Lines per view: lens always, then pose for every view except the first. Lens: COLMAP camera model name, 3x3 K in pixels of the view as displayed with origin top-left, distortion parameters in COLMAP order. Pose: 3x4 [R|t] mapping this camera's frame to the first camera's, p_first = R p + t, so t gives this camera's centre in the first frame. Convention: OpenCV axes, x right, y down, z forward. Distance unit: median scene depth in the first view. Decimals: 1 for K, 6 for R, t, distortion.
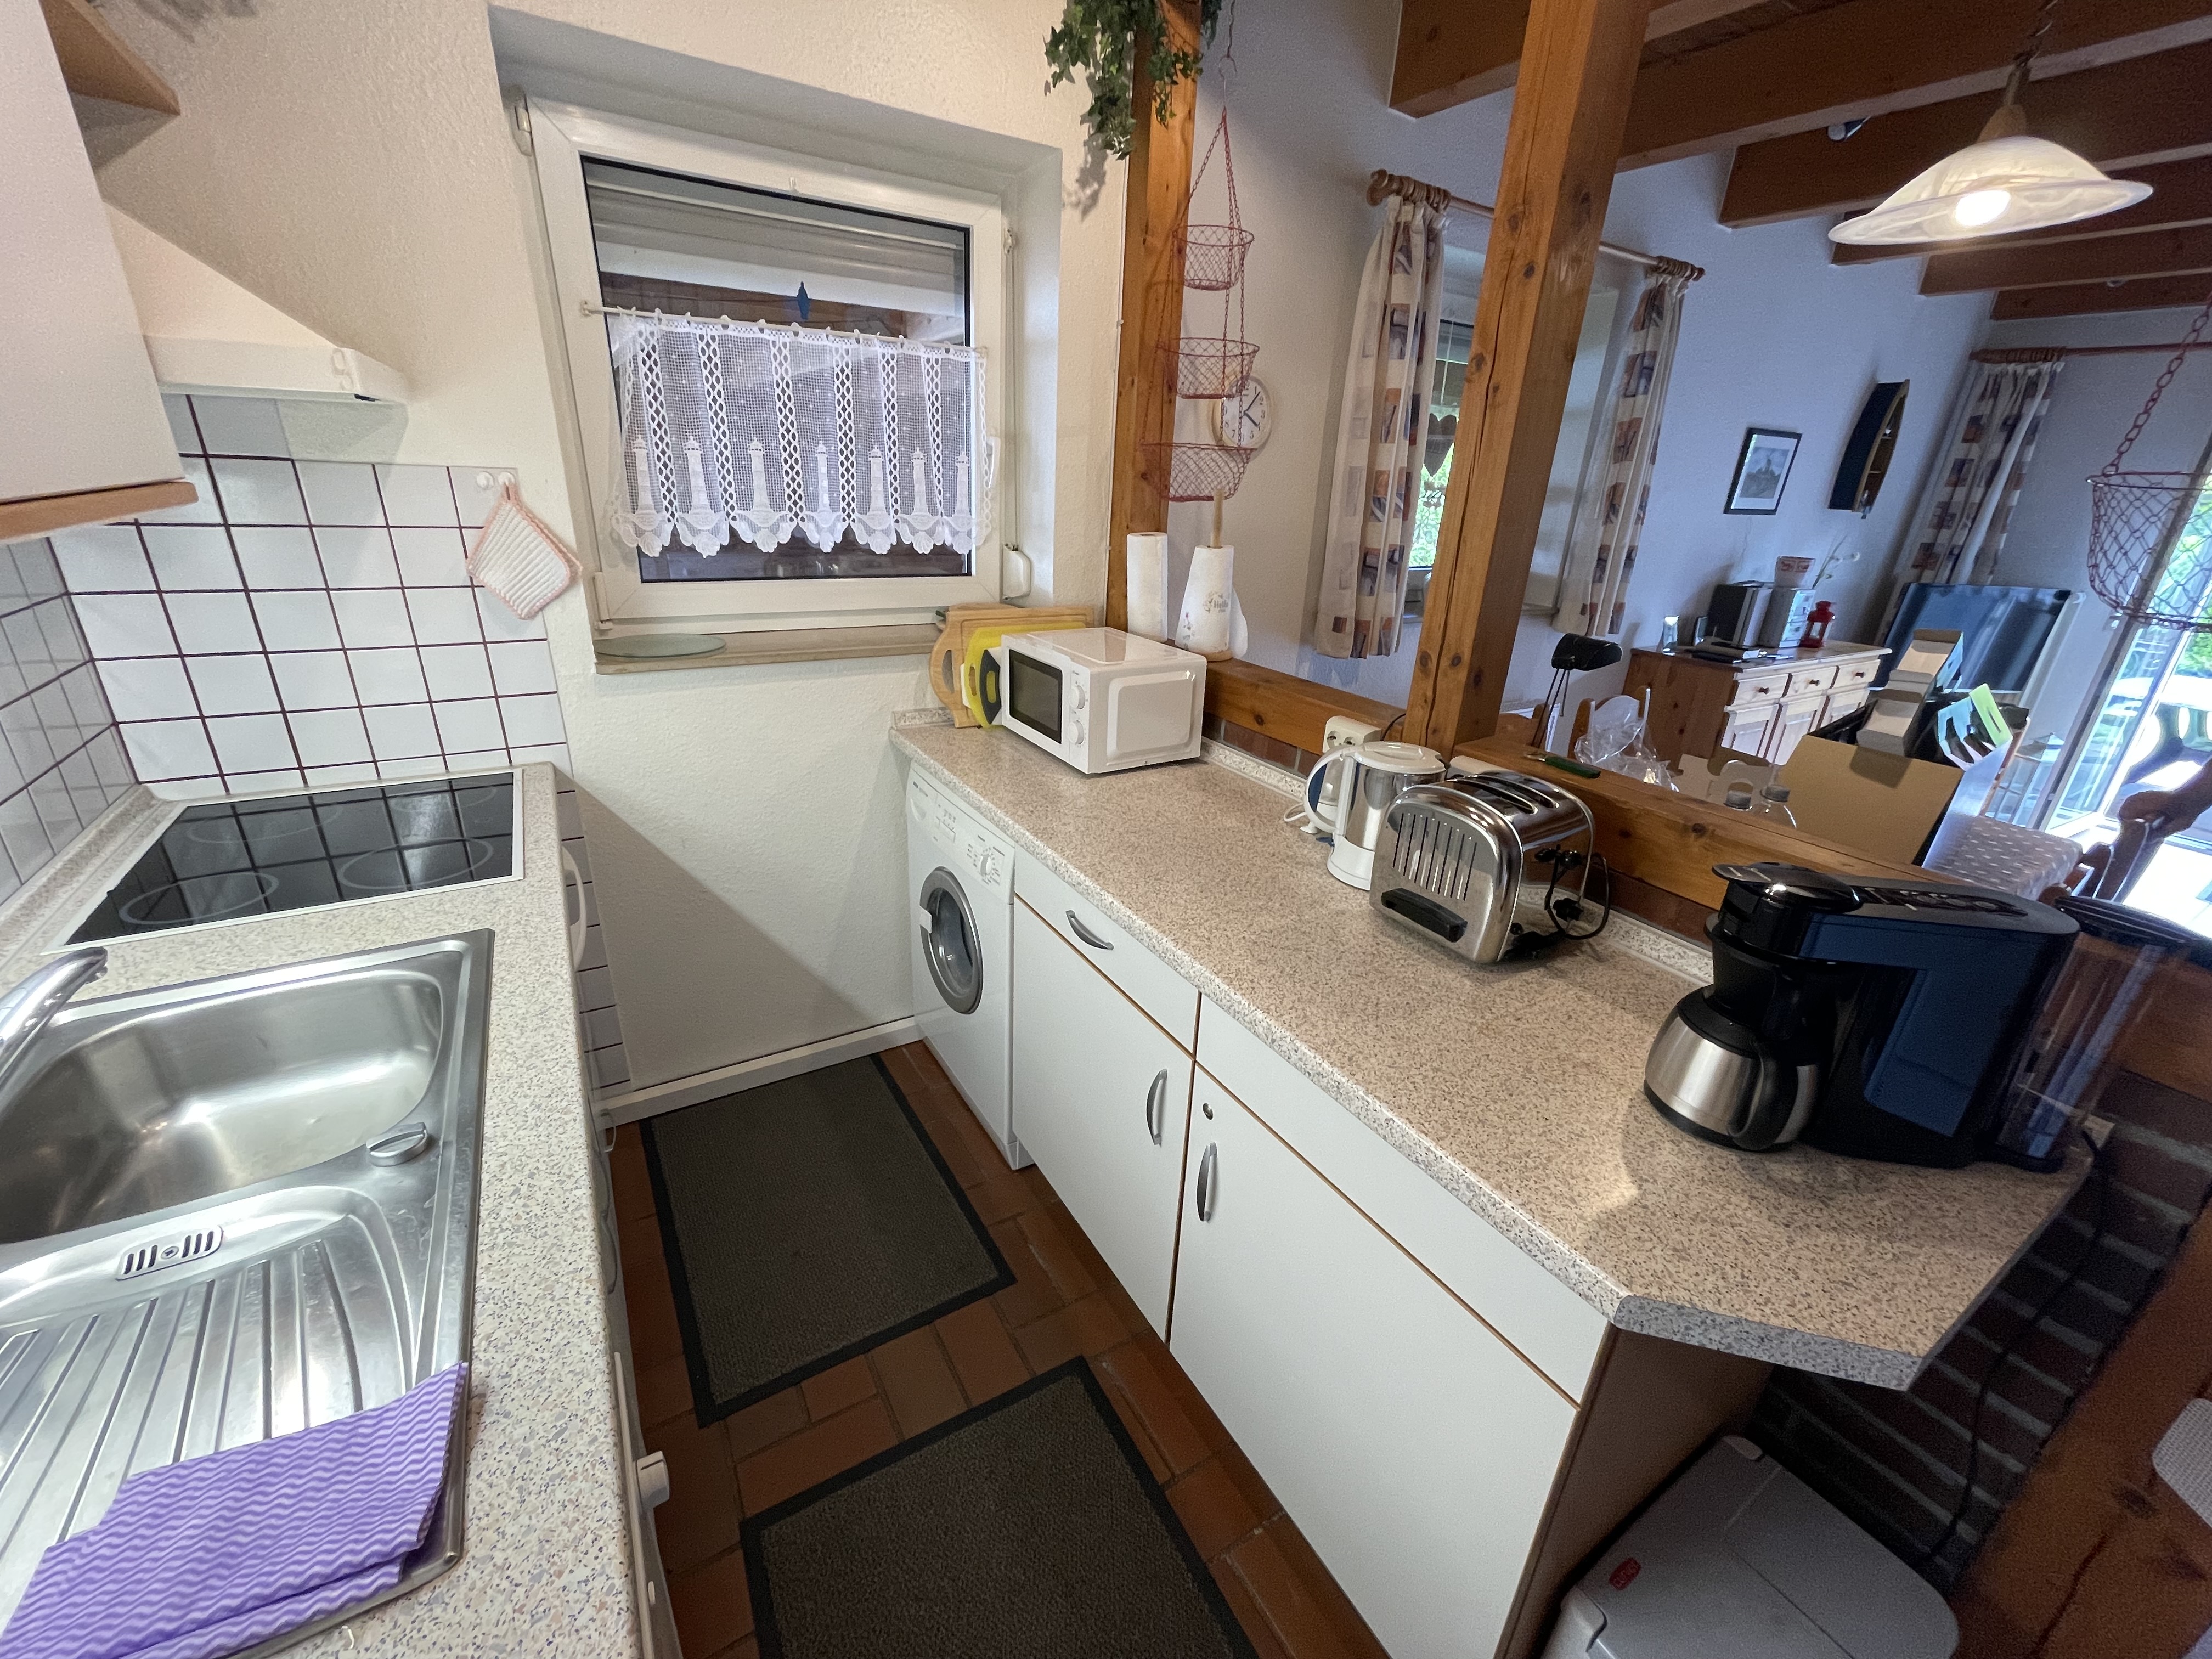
lens RADIAL K [[892.5, 0, 1116.8], [0, 892.5, 826.3], [0, 0, 1]] dist [0.000589, 0.000044]
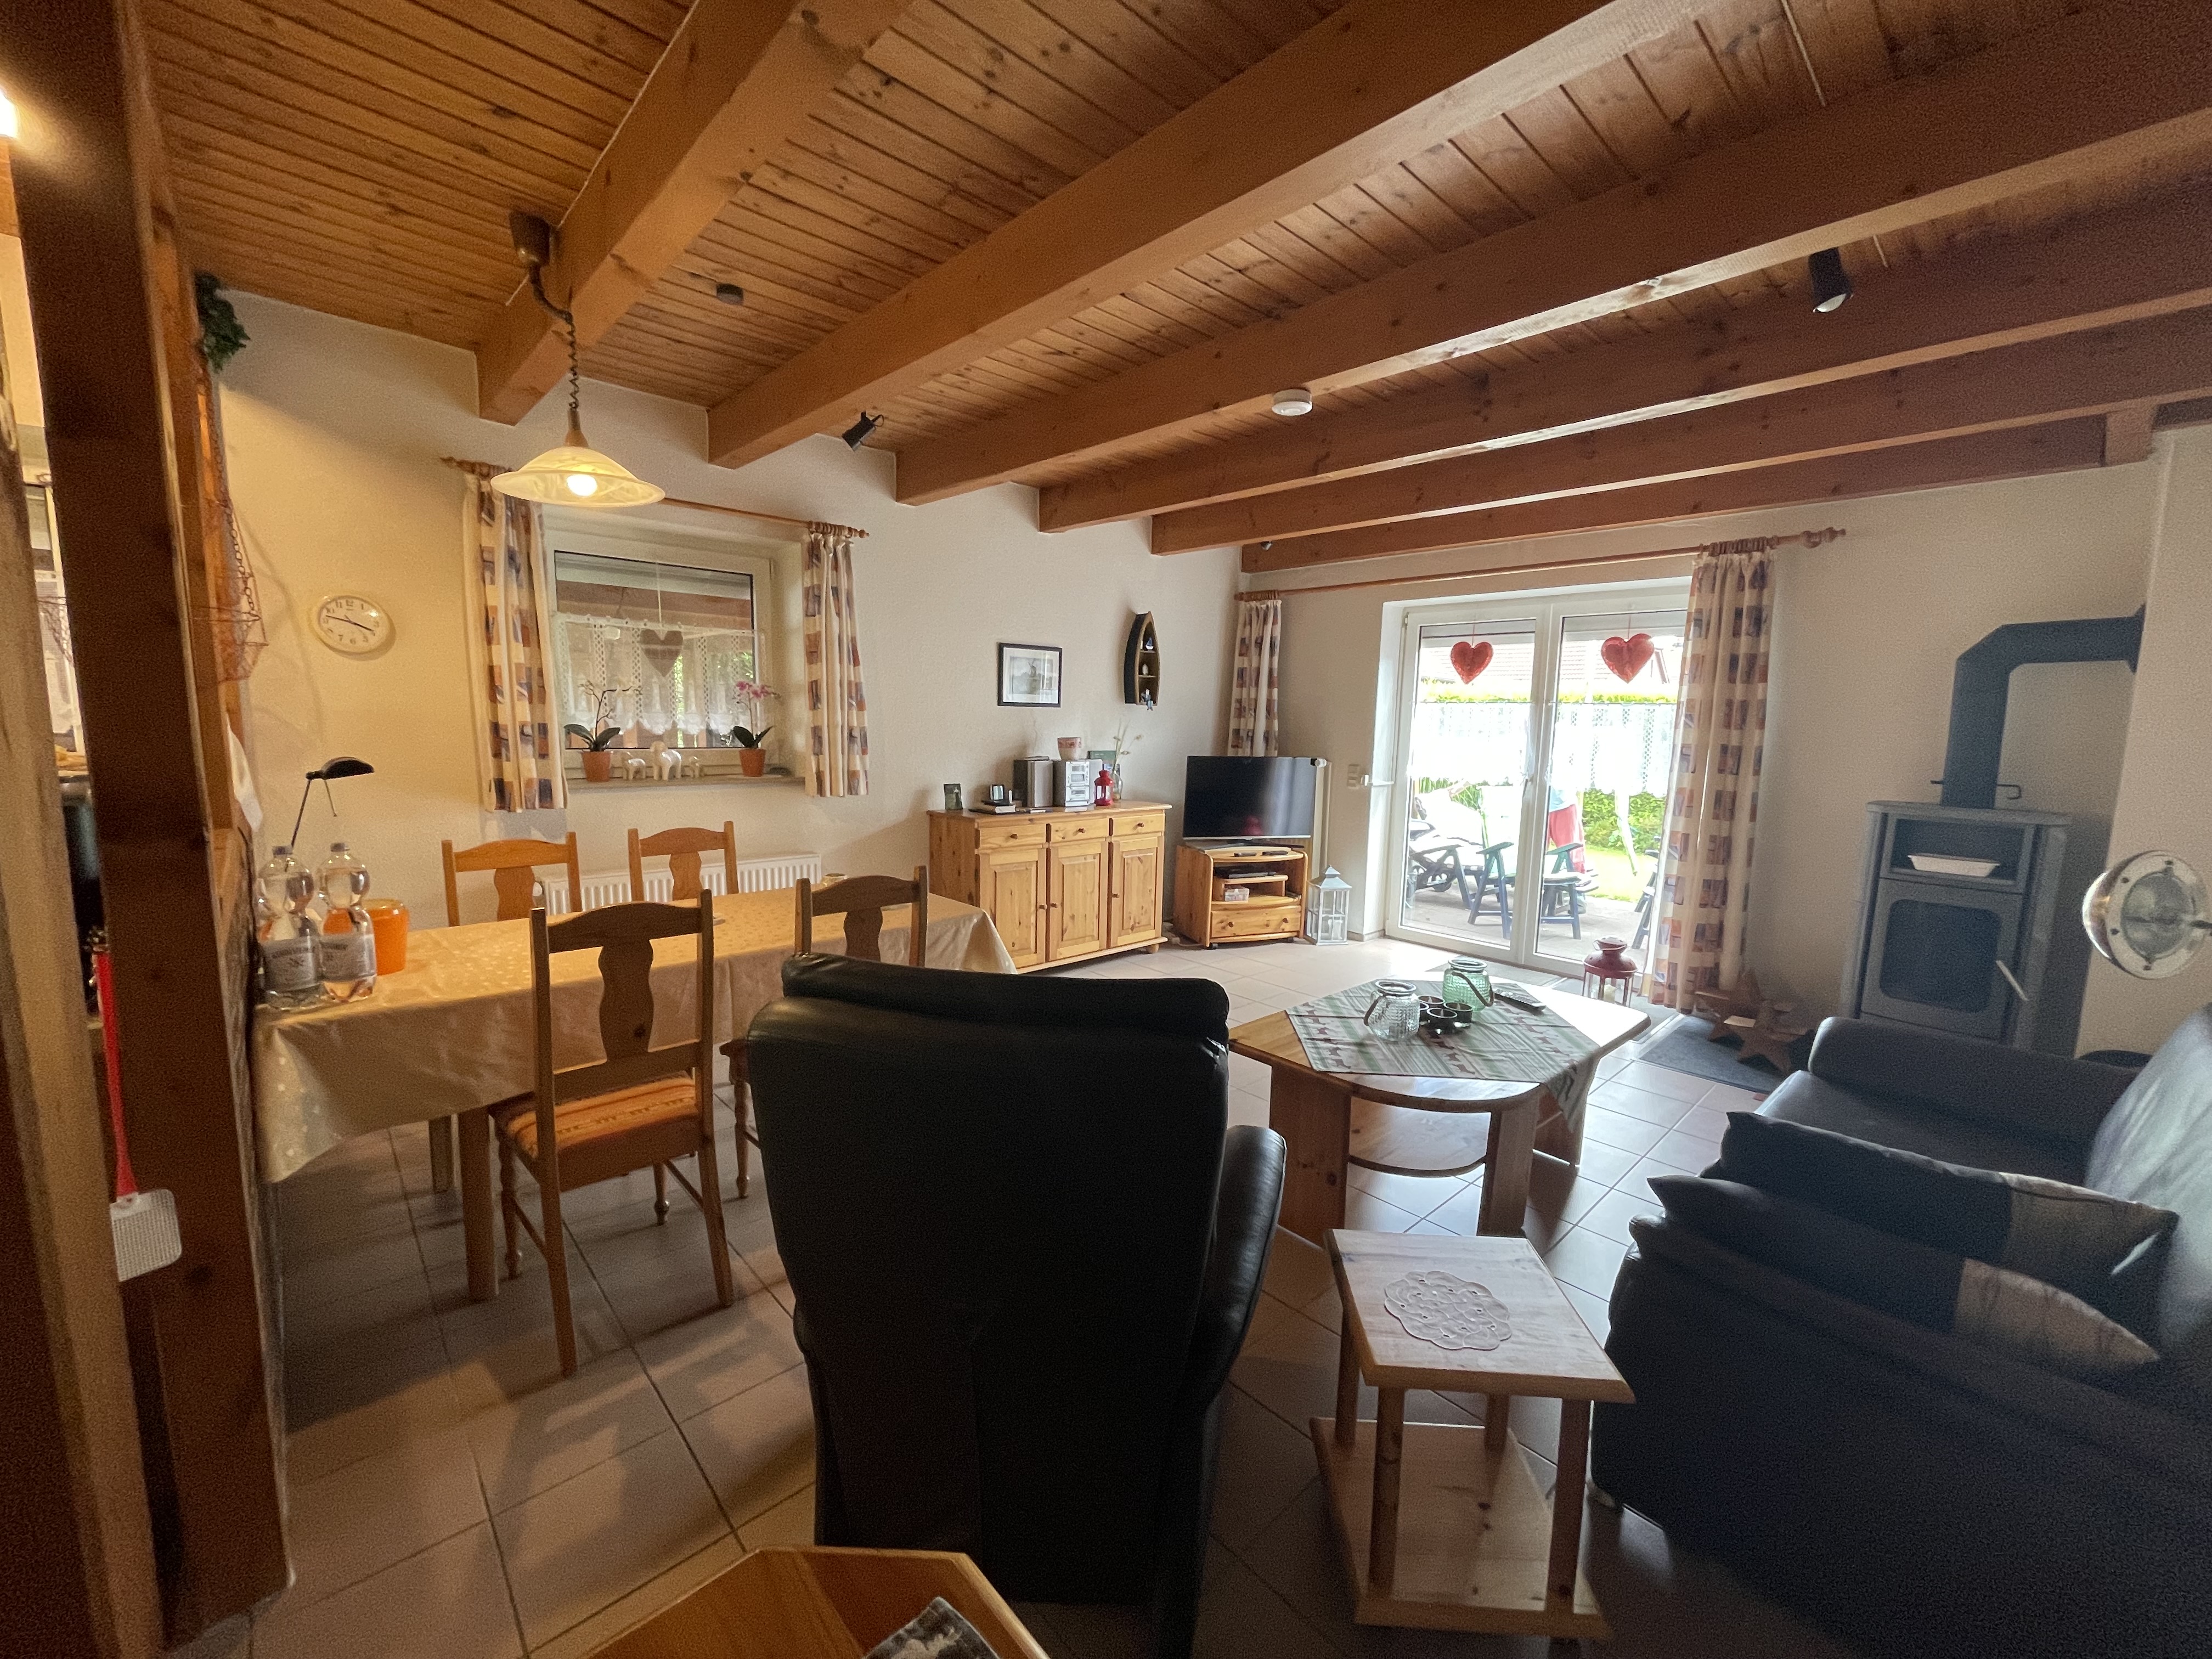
lens RADIAL K [[892.5, 0, 1125.9], [0, 892.5, 835.9], [0, 0, 1]] dist [0.000589, 0.000044]
pose [[0.977969, -0.052238, 0.202108, 0.561094], [0.099201, 0.968174, -0.229779, 0.132173], [-0.183672, 0.244766, 0.952026, -0.188515]]
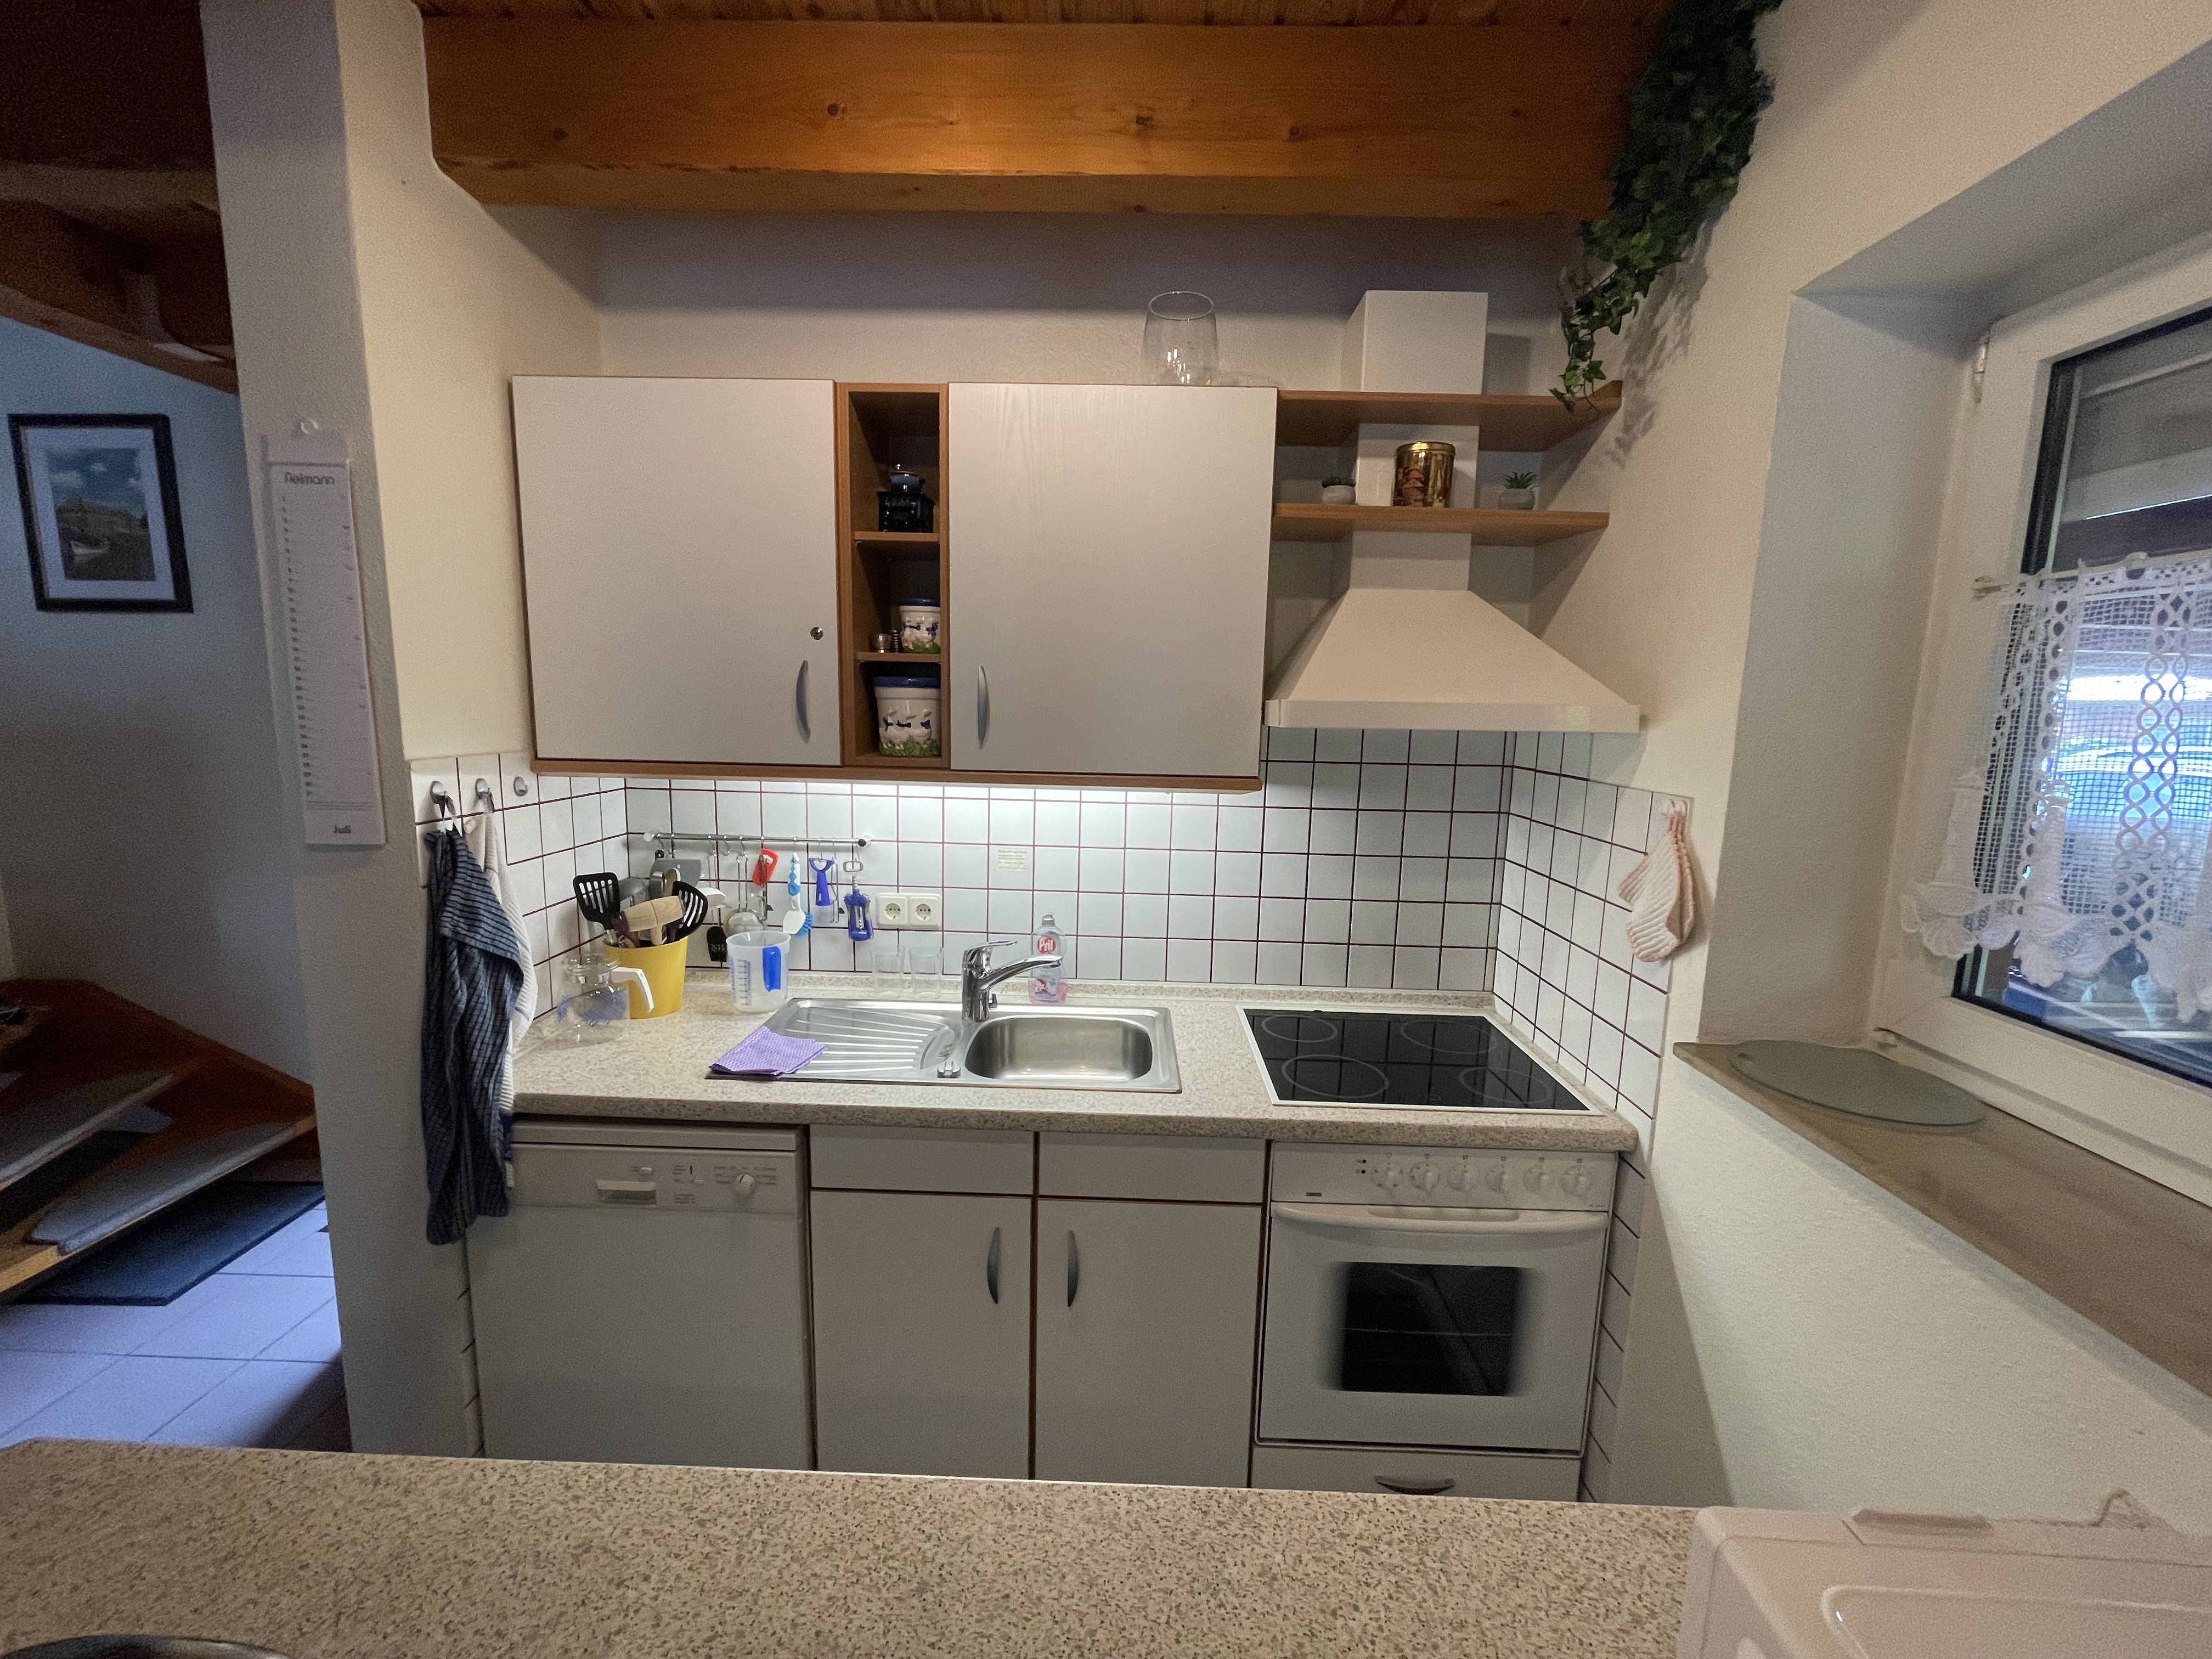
lens RADIAL K [[892.5, 0, 1125.0], [0, 892.5, 831.1], [0, 0, 1]] dist [0.000589, 0.000044]
pose [[-0.557243, 0.051368, -0.828759, 0.615373], [-0.355446, 0.887259, 0.293990, -0.916512], [0.750426, 0.458403, -0.476160, 2.211307]]
